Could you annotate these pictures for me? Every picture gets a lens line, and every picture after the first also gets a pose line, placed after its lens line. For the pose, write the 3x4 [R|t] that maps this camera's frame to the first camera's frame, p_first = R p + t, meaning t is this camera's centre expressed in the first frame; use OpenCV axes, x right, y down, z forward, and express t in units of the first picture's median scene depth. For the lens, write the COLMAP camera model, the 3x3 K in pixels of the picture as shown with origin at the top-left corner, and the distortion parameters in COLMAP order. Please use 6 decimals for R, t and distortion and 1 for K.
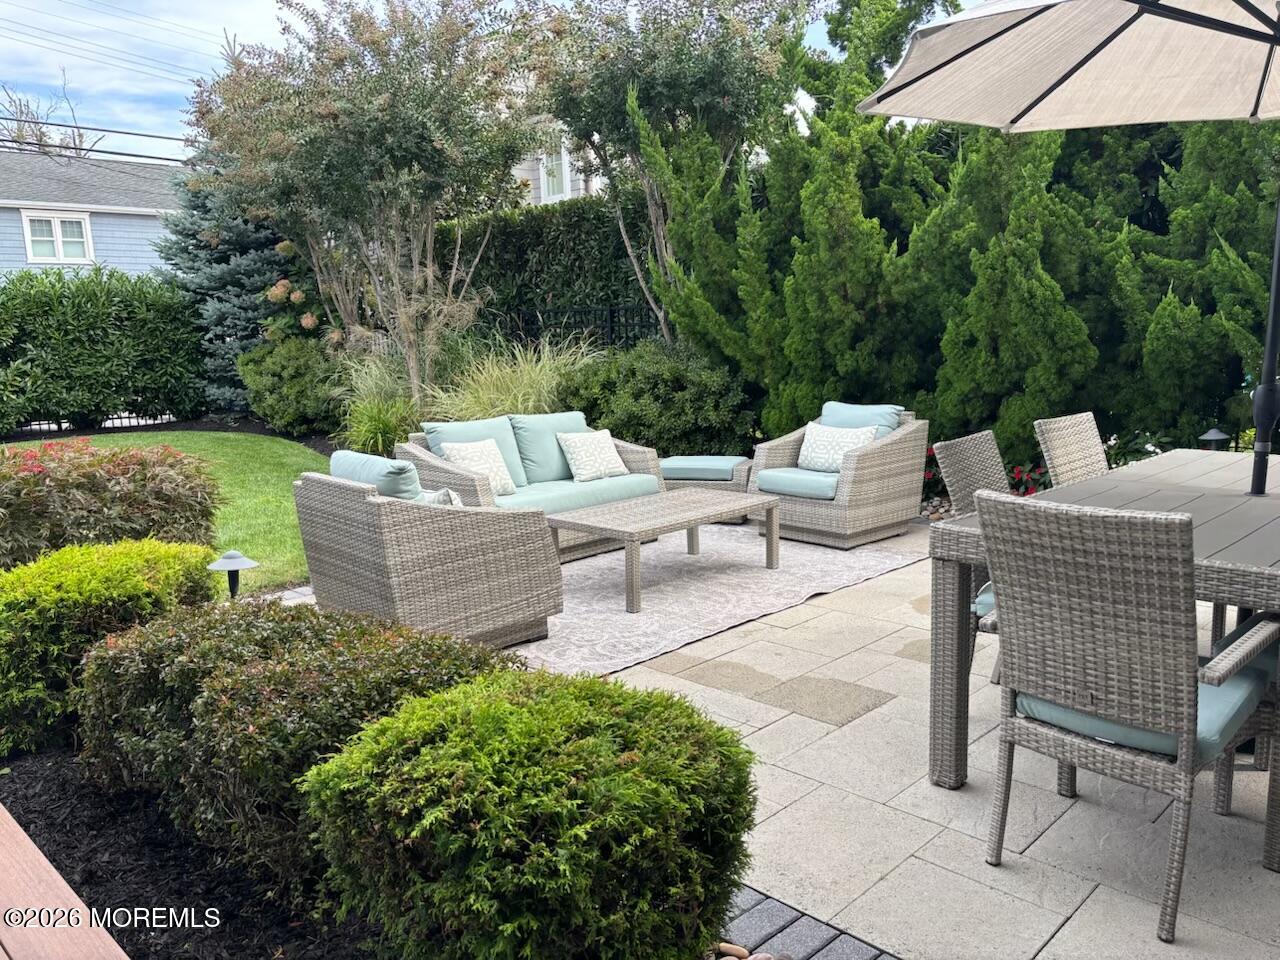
lens RADIAL K [[959.3, 0, 631.9], [0, 959.3, 488.1], [0, 0, 1]] dist [0.066947, -0.081216]
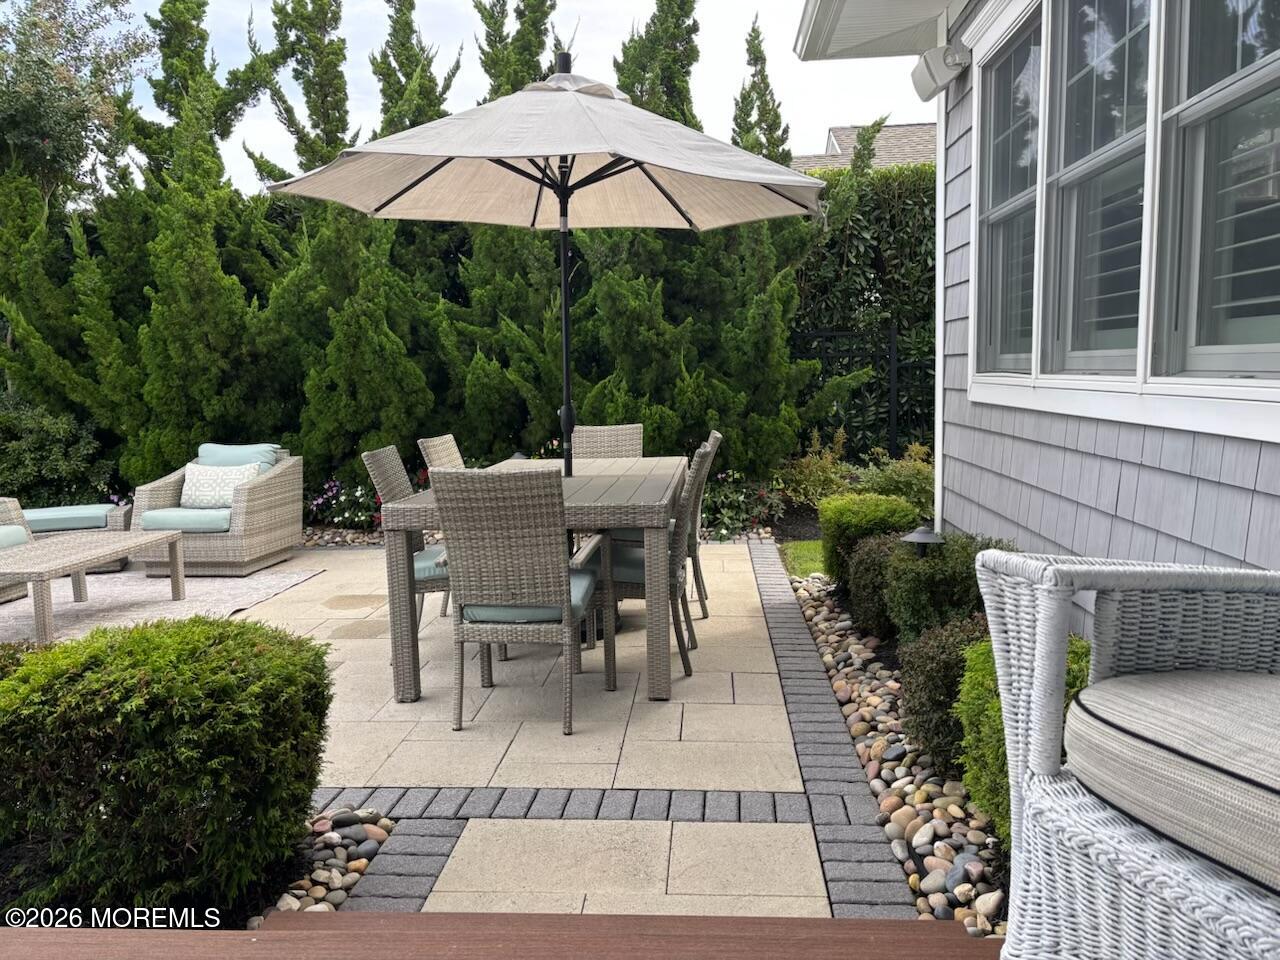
lens RADIAL K [[959.3, 0, 631.9], [0, 959.3, 488.1], [0, 0, 1]] dist [0.066947, -0.081216]
pose [[0.766920, -0.063186, 0.638624, -0.121404], [0.103830, 0.994247, -0.026316, 0.036573], [-0.633287, 0.086491, 0.769069, -0.110958]]
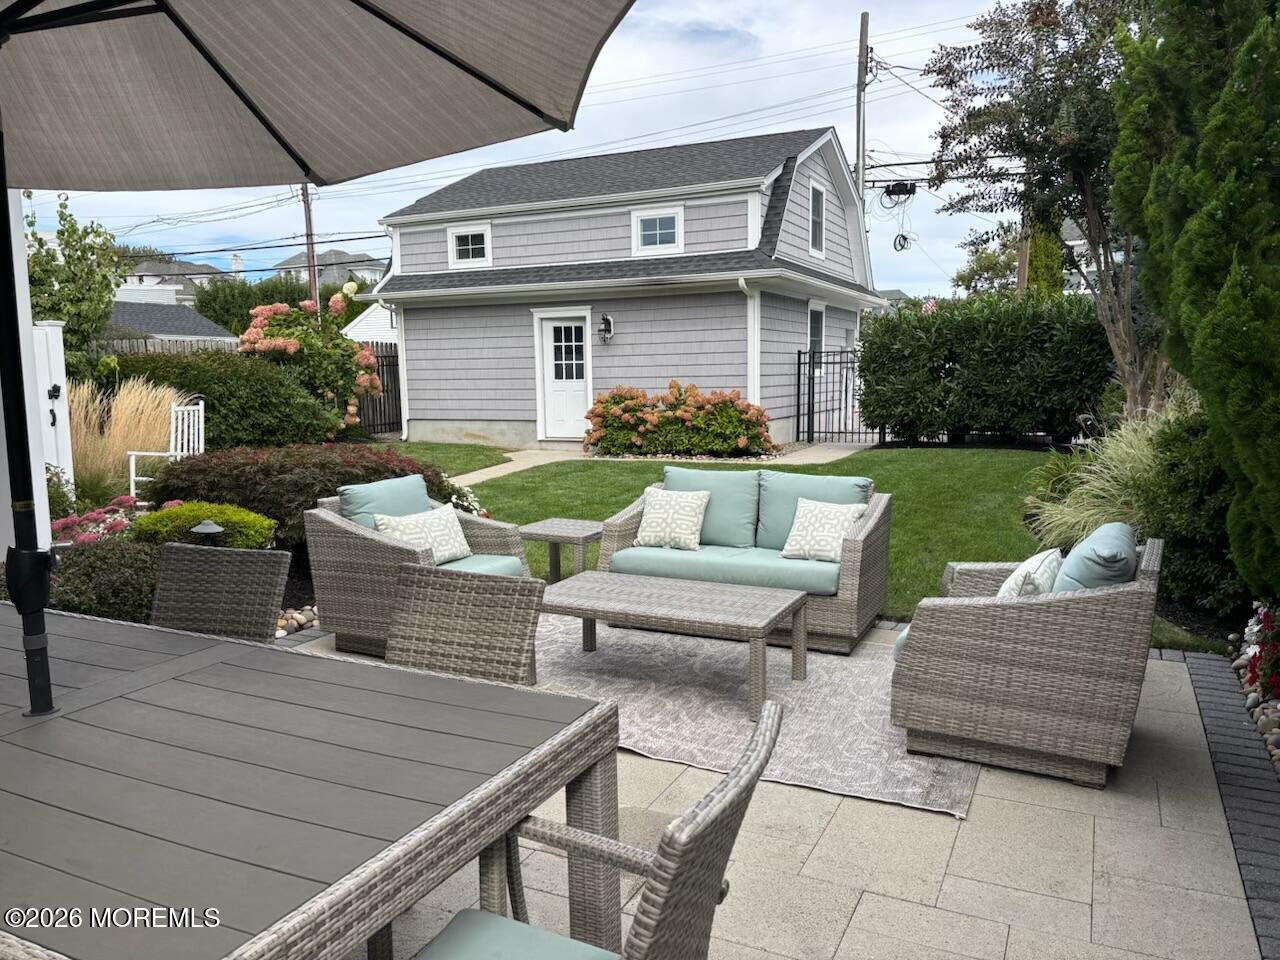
lens RADIAL K [[959.3, 0, 631.9], [0, 959.3, 488.1], [0, 0, 1]] dist [0.066947, -0.081216]
pose [[0.322523, 0.146547, -0.935149, 0.687254], [-0.145950, 0.983827, 0.103839, -0.136660], [0.935242, 0.102994, 0.338695, 0.557849]]
